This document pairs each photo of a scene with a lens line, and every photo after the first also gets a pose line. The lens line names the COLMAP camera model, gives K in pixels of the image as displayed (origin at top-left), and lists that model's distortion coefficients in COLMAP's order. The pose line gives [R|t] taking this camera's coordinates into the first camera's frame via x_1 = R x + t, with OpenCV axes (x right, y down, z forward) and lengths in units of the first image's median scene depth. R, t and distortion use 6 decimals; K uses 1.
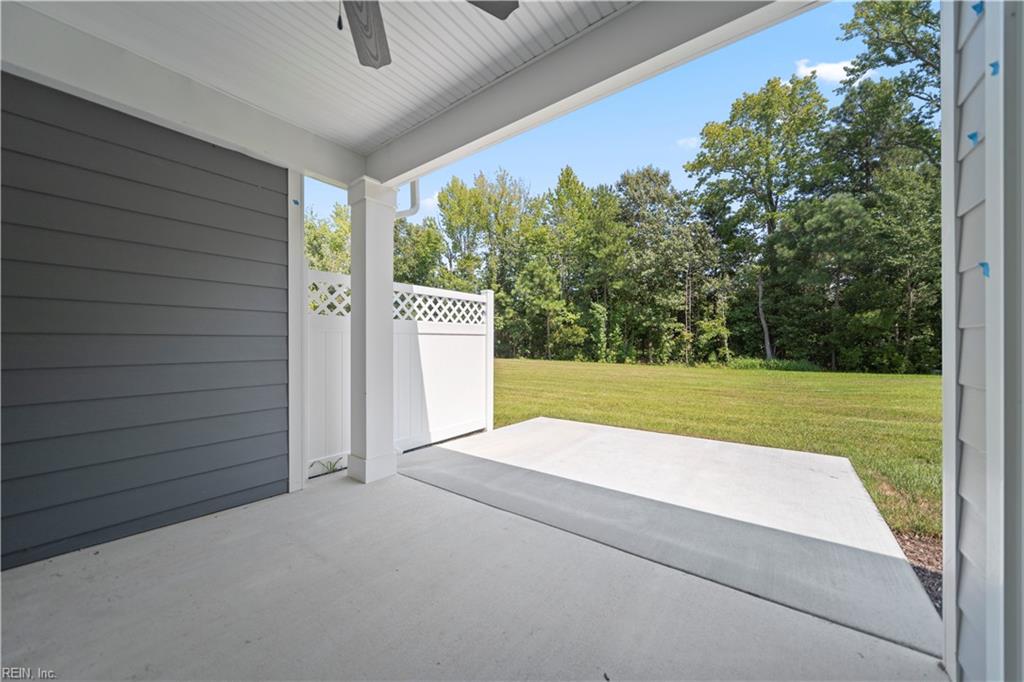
lens RADIAL K [[365.9, 0, 512.3], [0, 365.9, 345.2], [0, 0, 1]] dist [-0.000640, -0.000409]
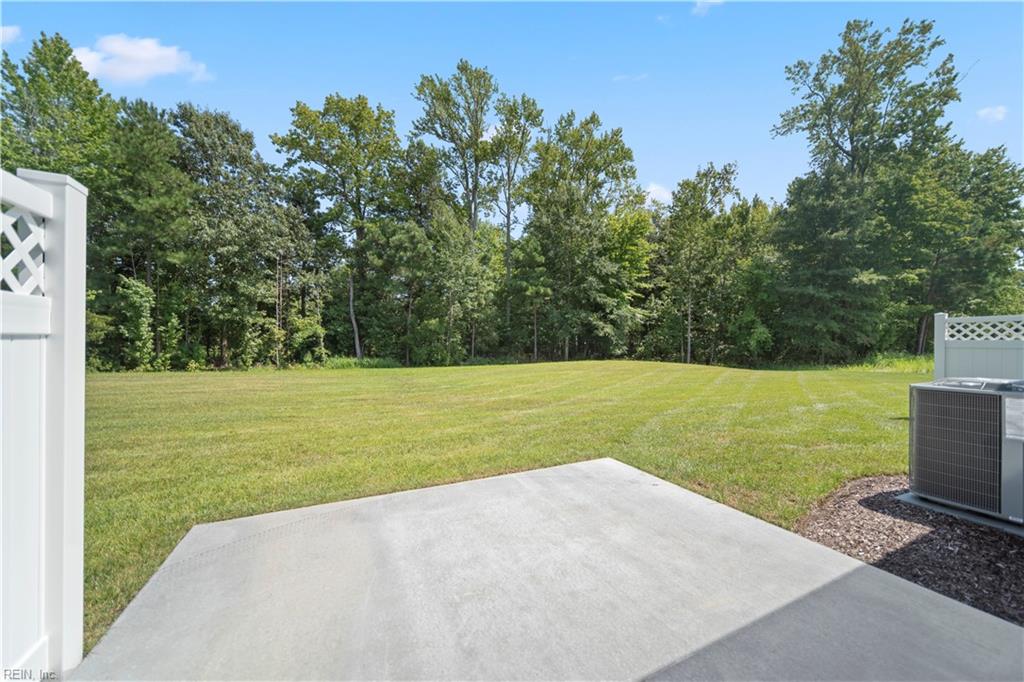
lens RADIAL K [[365.9, 0, 512.3], [0, 365.9, 345.2], [0, 0, 1]] dist [-0.000640, -0.000409]
pose [[0.467625, 0.000682, 0.883927, -0.028093], [-0.007477, 0.999967, 0.003184, -0.004630], [-0.883895, -0.008098, 0.467615, 0.103841]]
